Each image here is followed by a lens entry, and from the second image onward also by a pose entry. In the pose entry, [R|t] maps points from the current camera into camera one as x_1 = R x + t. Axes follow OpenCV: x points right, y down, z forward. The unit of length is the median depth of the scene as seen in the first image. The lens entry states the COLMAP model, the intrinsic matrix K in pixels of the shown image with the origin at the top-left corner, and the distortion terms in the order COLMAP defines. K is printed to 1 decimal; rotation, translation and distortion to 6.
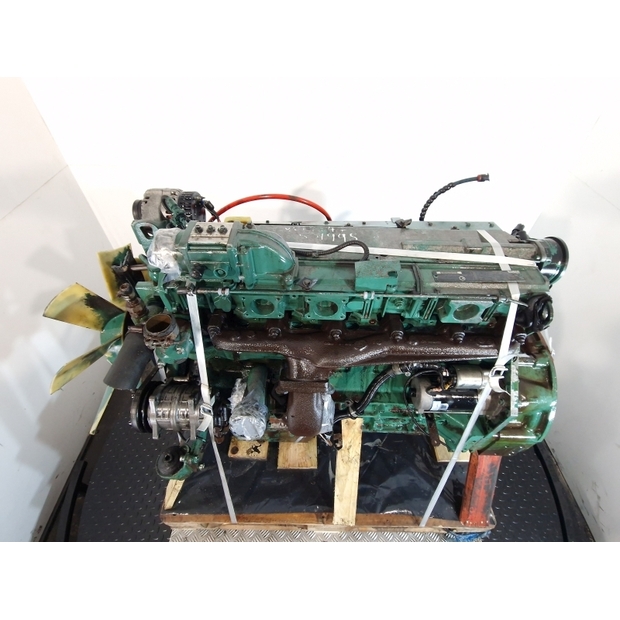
lens RADIAL K [[307.5, 0, 309.2], [0, 307.5, 298.3], [0, 0, 1]] dist [-0.000232, 0.000005]
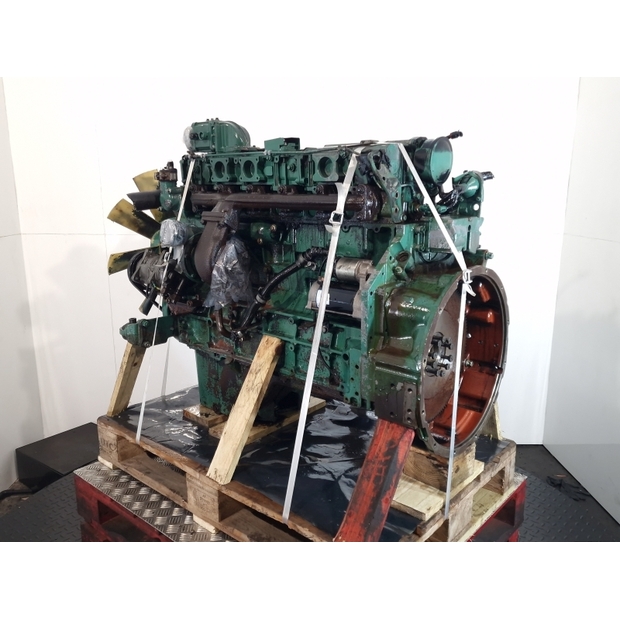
lens RADIAL K [[548.6, 0, 310.0], [0, 548.6, 310.0], [0, 0, 1]] dist [0.107554, -0.001956]
pose [[0.757528, 0.125647, -0.640596, 1.327188], [-0.463739, 0.794233, -0.392607, 0.954328], [0.459453, 0.594480, 0.659921, -0.109167]]
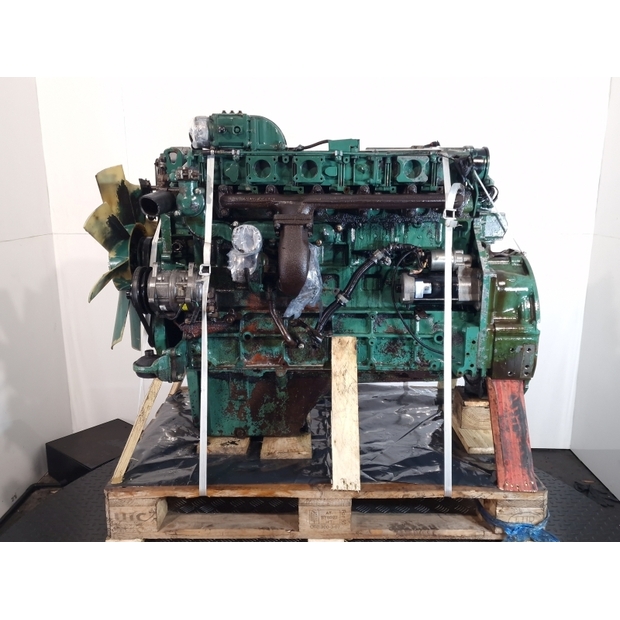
lens RADIAL K [[546.8, 0, 310.0], [0, 546.8, 310.0], [0, 0, 1]] dist [0.068076, -0.007210]
pose [[0.999824, -0.015837, 0.010013, 0.017131], [0.018731, 0.831354, -0.555428, 1.284266], [0.000471, 0.555518, 0.831504, -0.454027]]
